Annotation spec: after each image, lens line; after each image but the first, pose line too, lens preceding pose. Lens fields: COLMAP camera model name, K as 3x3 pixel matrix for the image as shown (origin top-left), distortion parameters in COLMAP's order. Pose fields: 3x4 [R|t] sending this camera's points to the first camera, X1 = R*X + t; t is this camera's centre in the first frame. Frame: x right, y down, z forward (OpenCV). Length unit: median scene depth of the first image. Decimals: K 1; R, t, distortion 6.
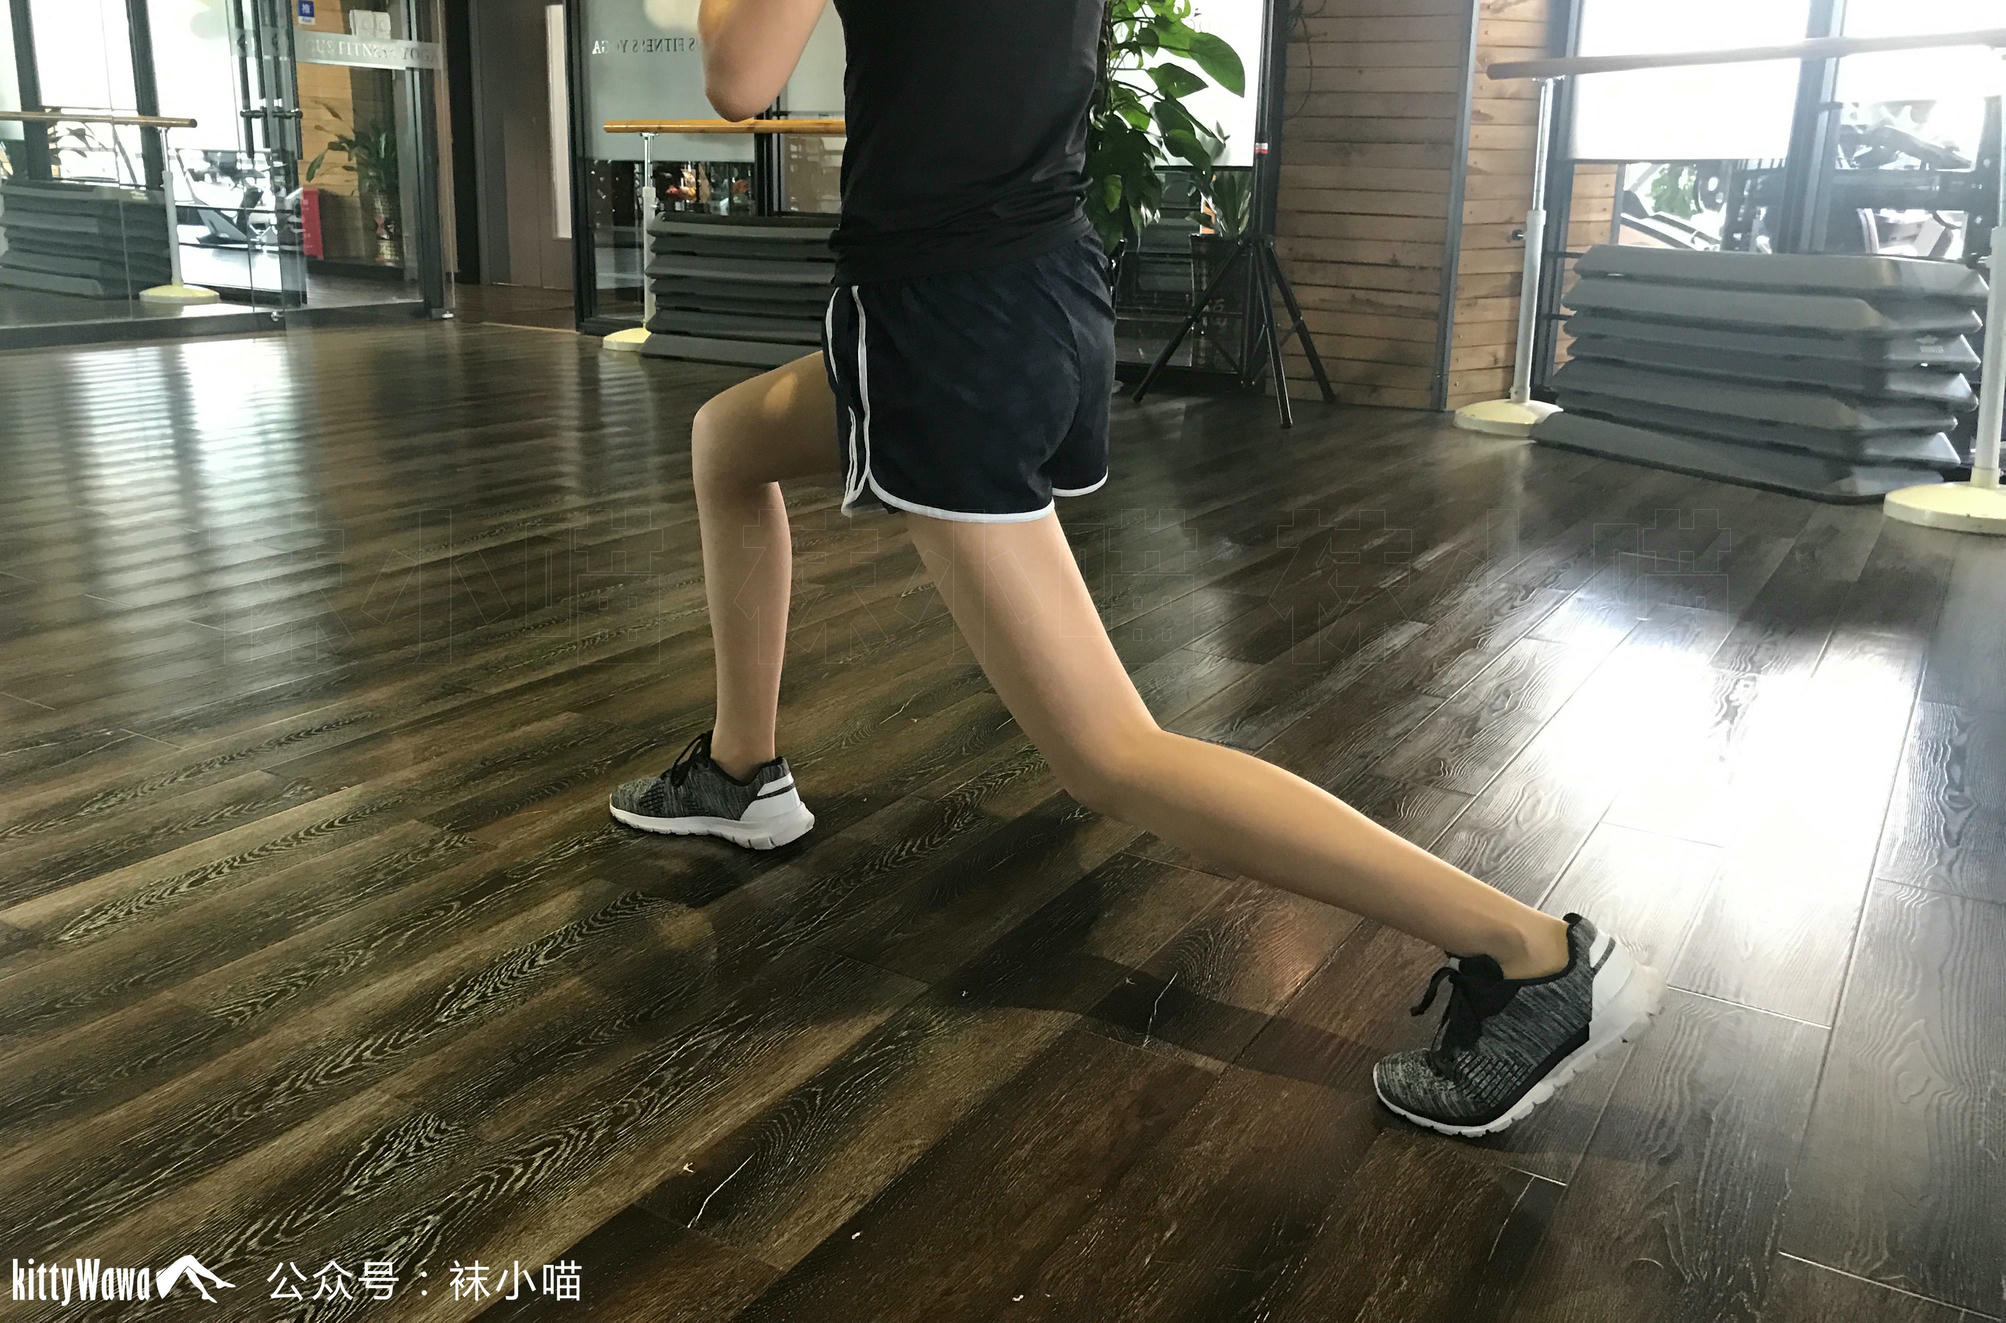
lens RADIAL K [[1637.9, 0, 997.5], [0, 1637.9, 654.1], [0, 0, 1]] dist [0.037274, 0.018974]
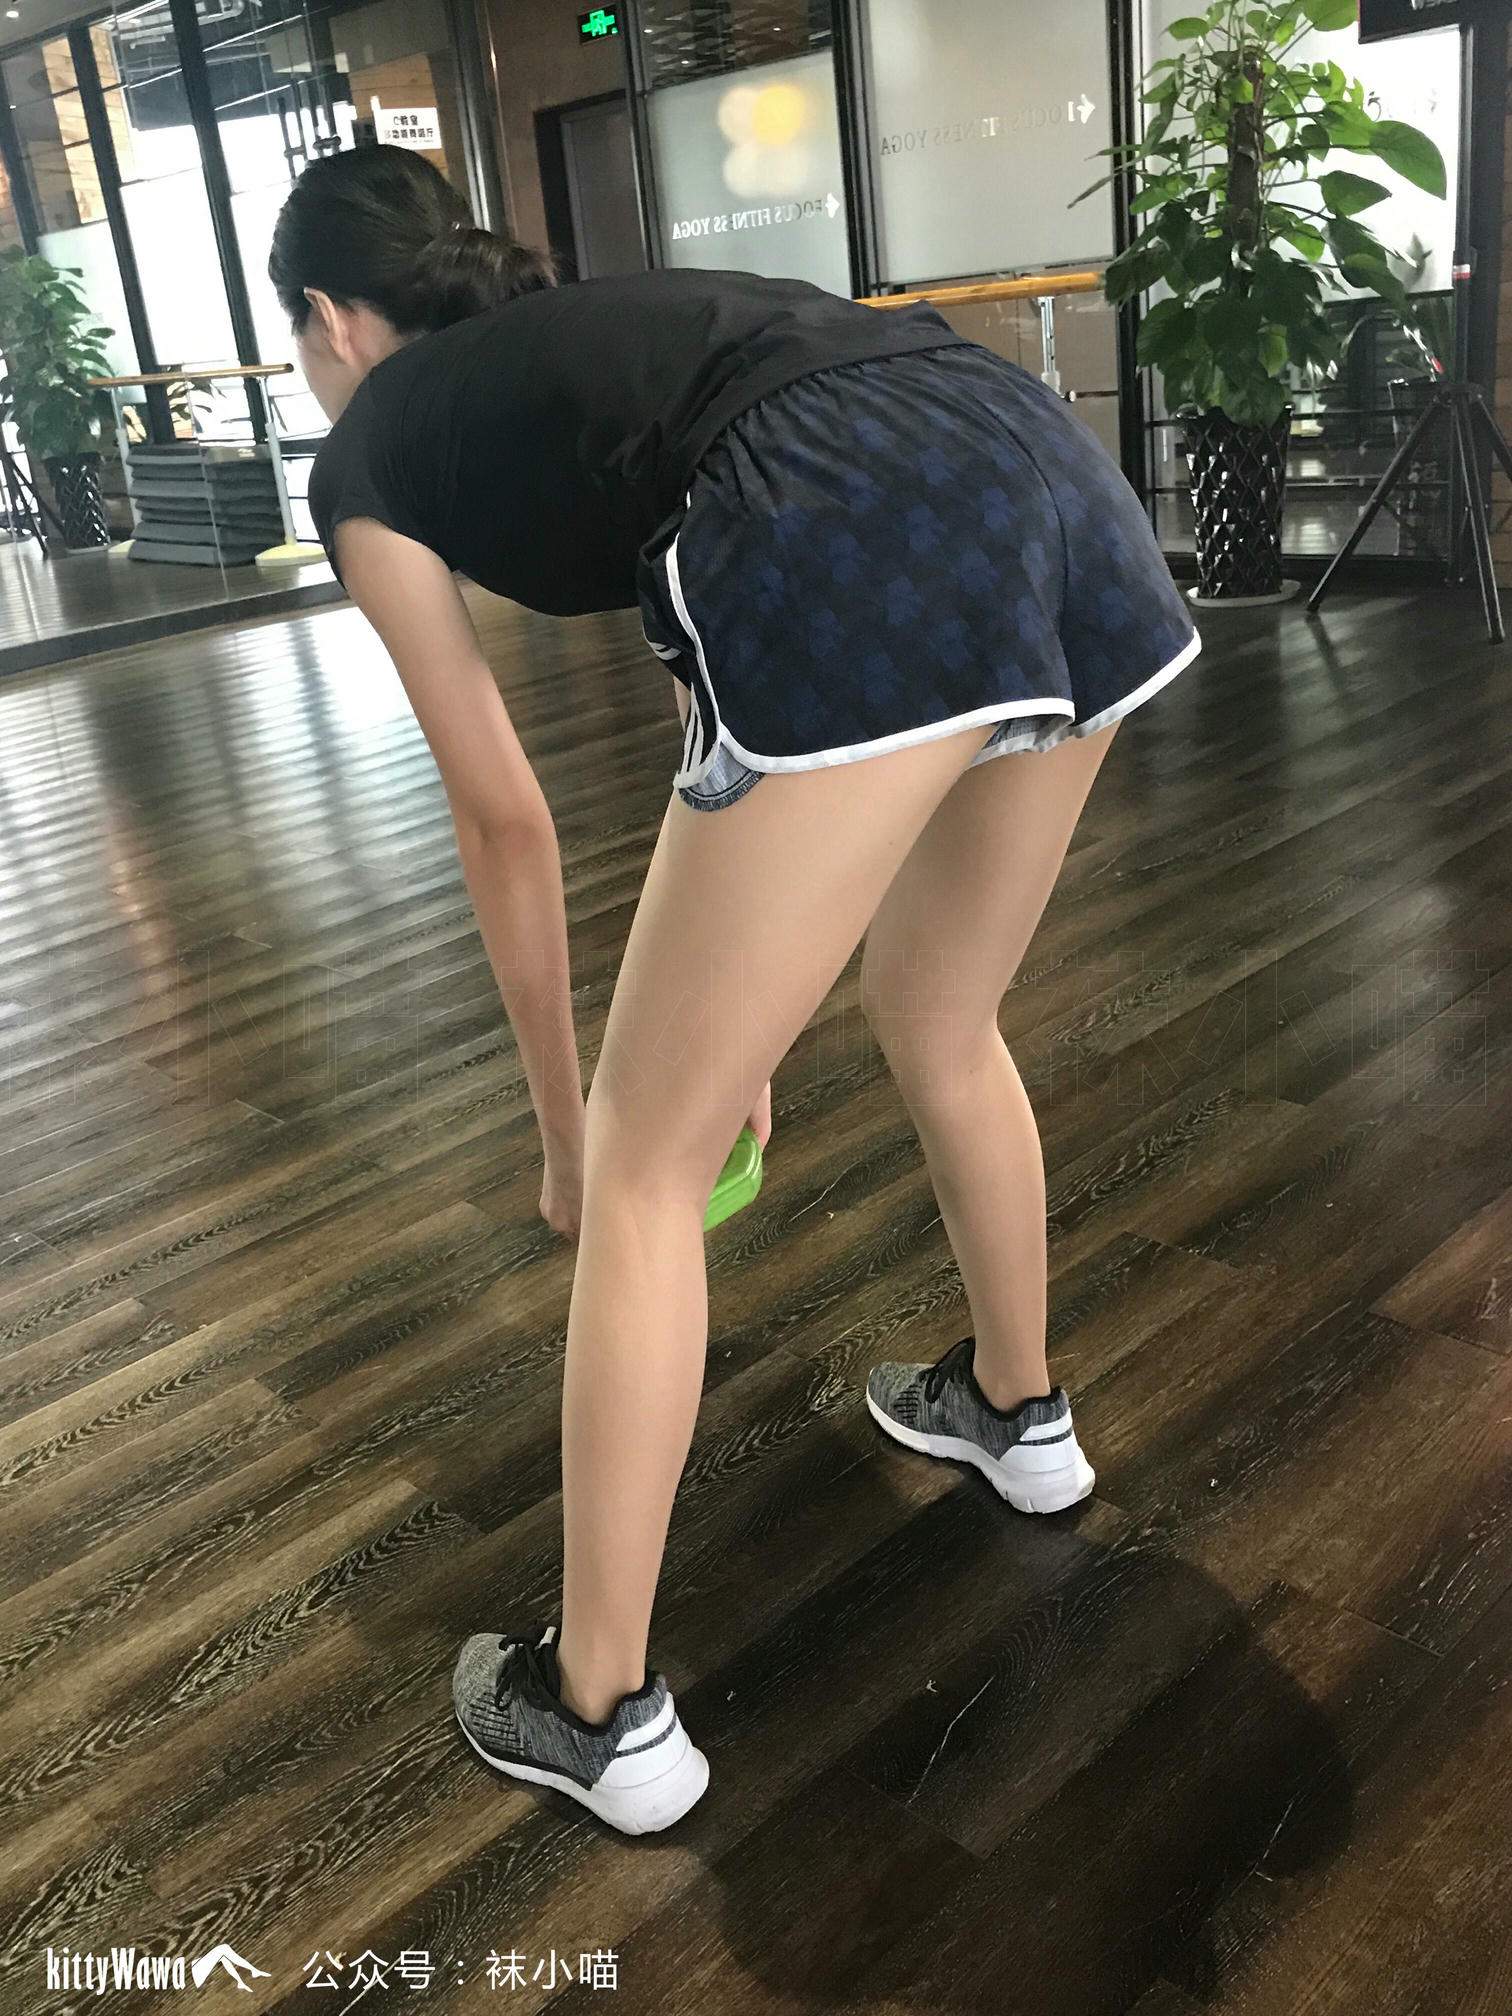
lens RADIAL K [[1867.7, 0, 761.2], [0, 1867.7, 1012.7], [0, 0, 1]] dist [0.010681, 0.000000]
pose [[0.961144, -0.030496, -0.274358, 0.218241], [0.058956, 0.993625, 0.096091, -0.189824], [0.269679, -0.108532, 0.956815, 0.092362]]
